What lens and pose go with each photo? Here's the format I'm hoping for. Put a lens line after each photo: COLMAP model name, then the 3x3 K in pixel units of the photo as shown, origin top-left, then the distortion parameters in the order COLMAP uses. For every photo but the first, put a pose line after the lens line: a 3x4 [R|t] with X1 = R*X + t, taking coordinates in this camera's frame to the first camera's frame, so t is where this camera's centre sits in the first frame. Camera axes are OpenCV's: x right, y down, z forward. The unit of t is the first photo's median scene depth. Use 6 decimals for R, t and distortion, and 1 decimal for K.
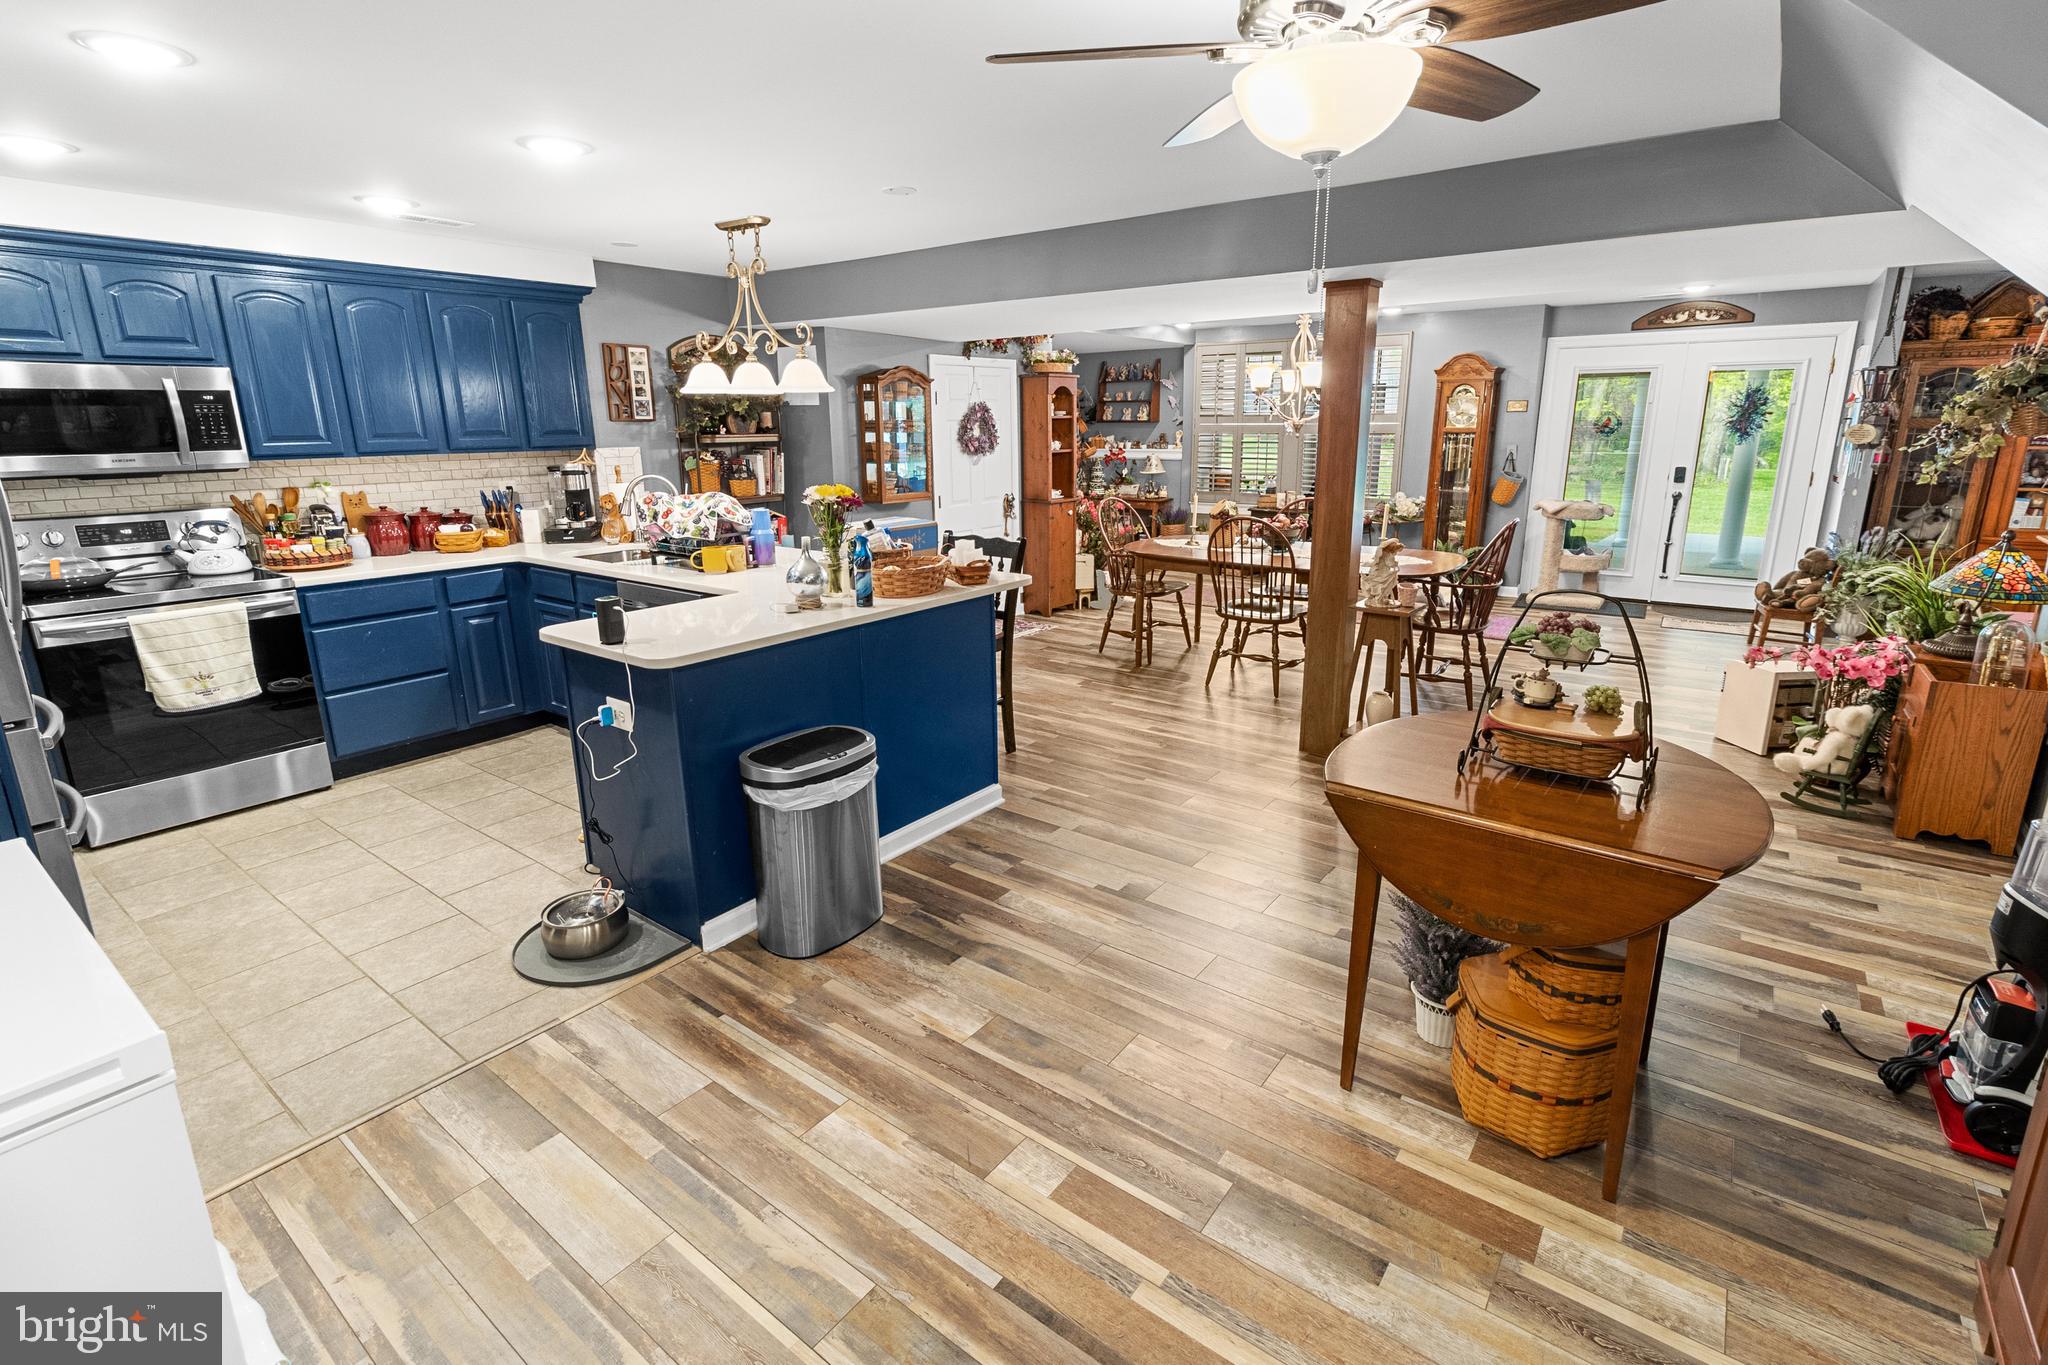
lens RADIAL K [[948.3, 0, 1036.8], [0, 948.3, 646.6], [0, 0, 1]] dist [0.001388, 0.000908]
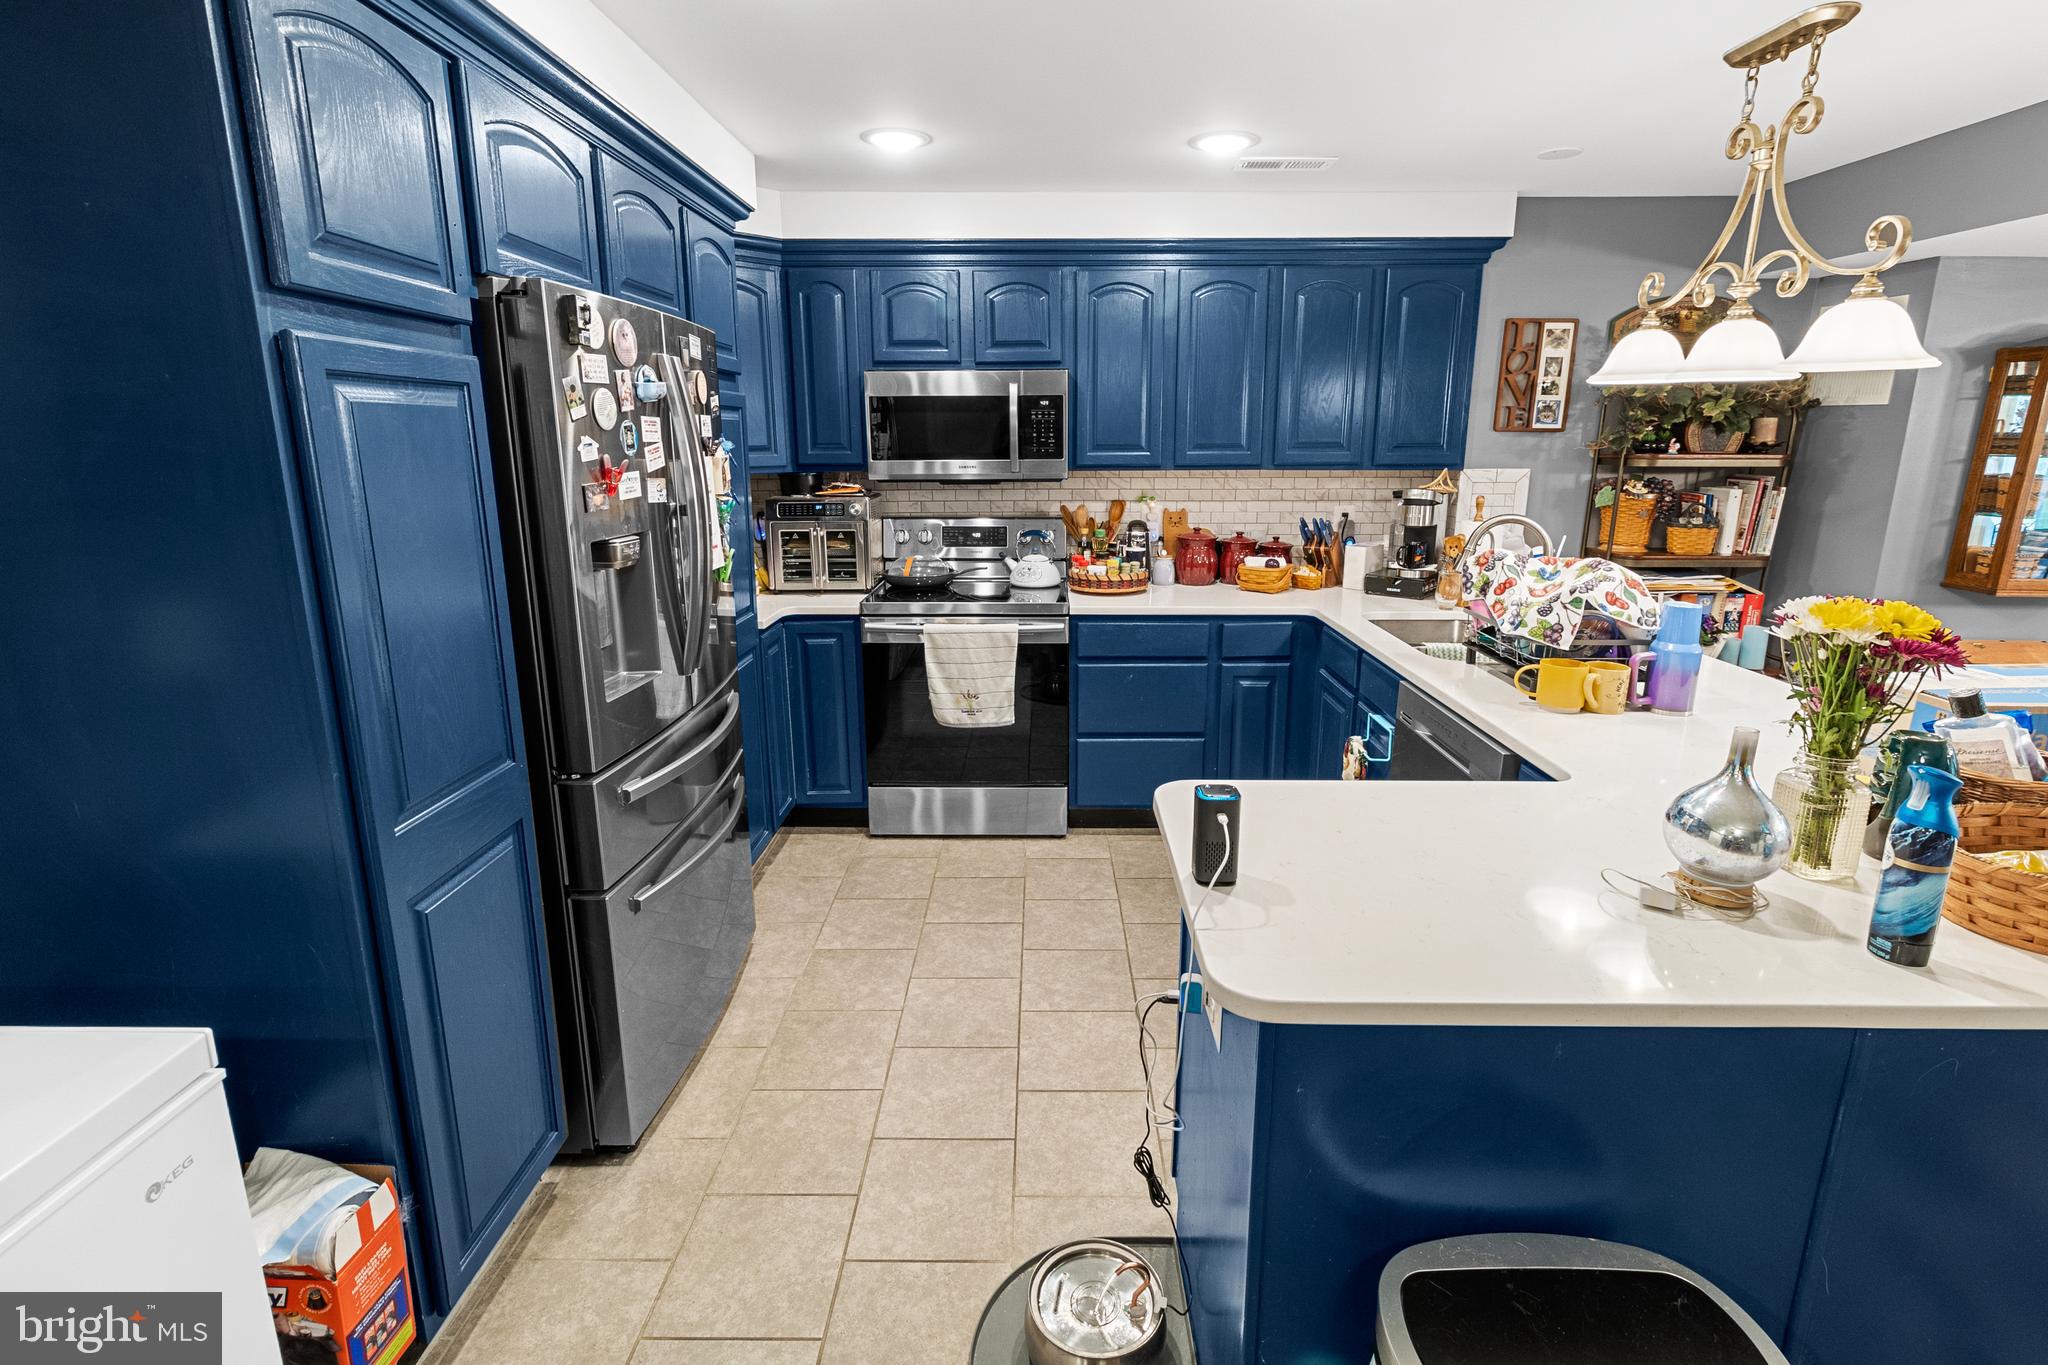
lens RADIAL K [[948.3, 0, 1036.8], [0, 948.3, 646.6], [0, 0, 1]] dist [0.001388, 0.000908]
pose [[0.592490, 0.186059, -0.783797, -0.084563], [-0.193169, 0.977390, 0.085994, -0.091684], [0.782075, 0.100455, 0.615035, 0.382239]]
